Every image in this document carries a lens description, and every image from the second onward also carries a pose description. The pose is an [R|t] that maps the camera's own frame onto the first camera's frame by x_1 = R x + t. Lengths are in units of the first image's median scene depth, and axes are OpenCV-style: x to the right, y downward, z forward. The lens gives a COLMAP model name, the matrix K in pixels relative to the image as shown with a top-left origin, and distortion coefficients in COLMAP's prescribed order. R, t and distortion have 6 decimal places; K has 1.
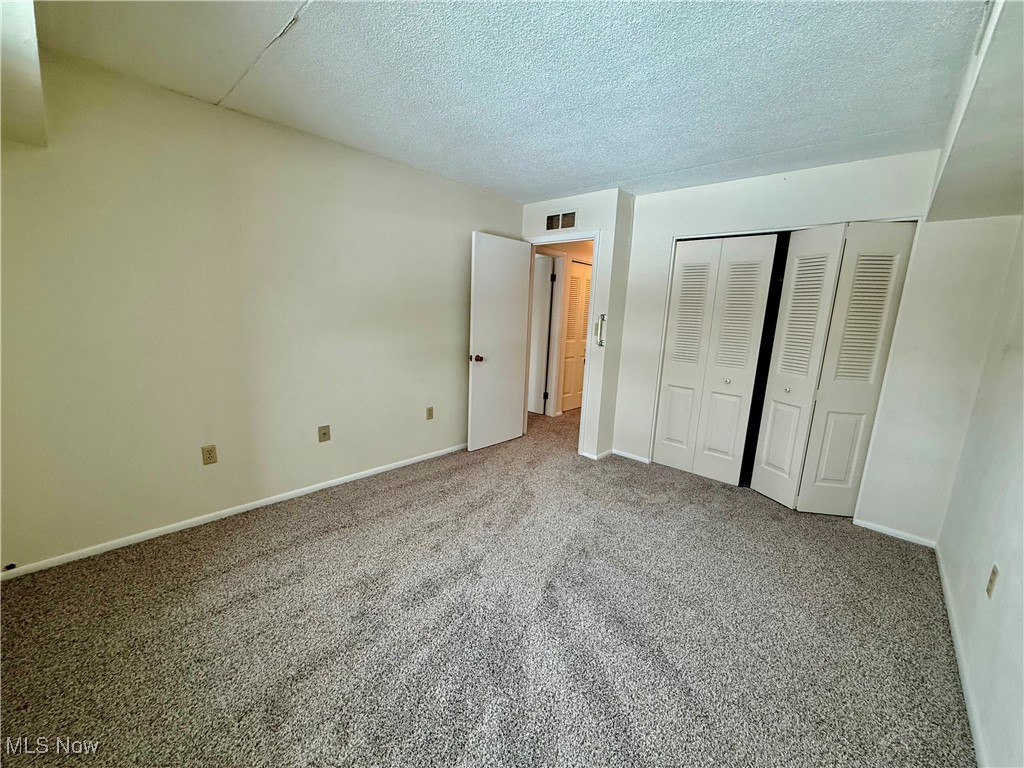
lens RADIAL K [[407.8, 0, 508.0], [0, 407.8, 387.6], [0, 0, 1]] dist [-0.001464, 0.000452]
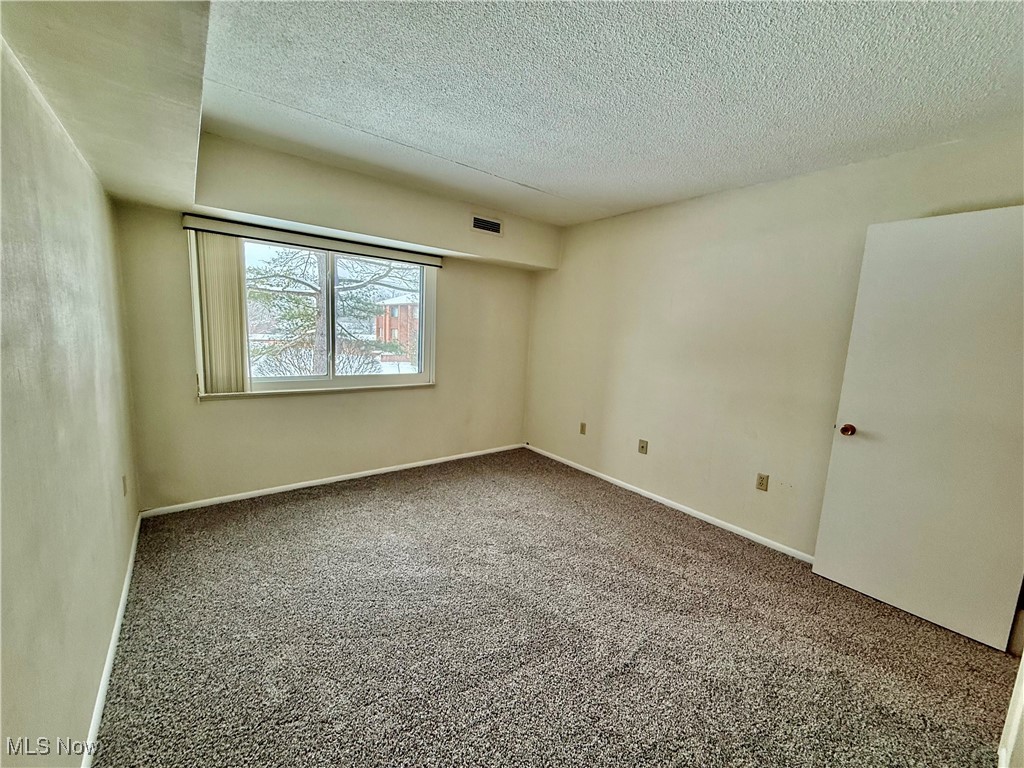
lens RADIAL K [[407.8, 0, 508.7], [0, 407.8, 382.9], [0, 0, 1]] dist [-0.001464, 0.000452]
pose [[-0.160387, 0.088548, -0.983074, 0.745668], [-0.235898, 0.963668, 0.125287, -0.119845], [0.958451, 0.251999, -0.133672, 0.729831]]
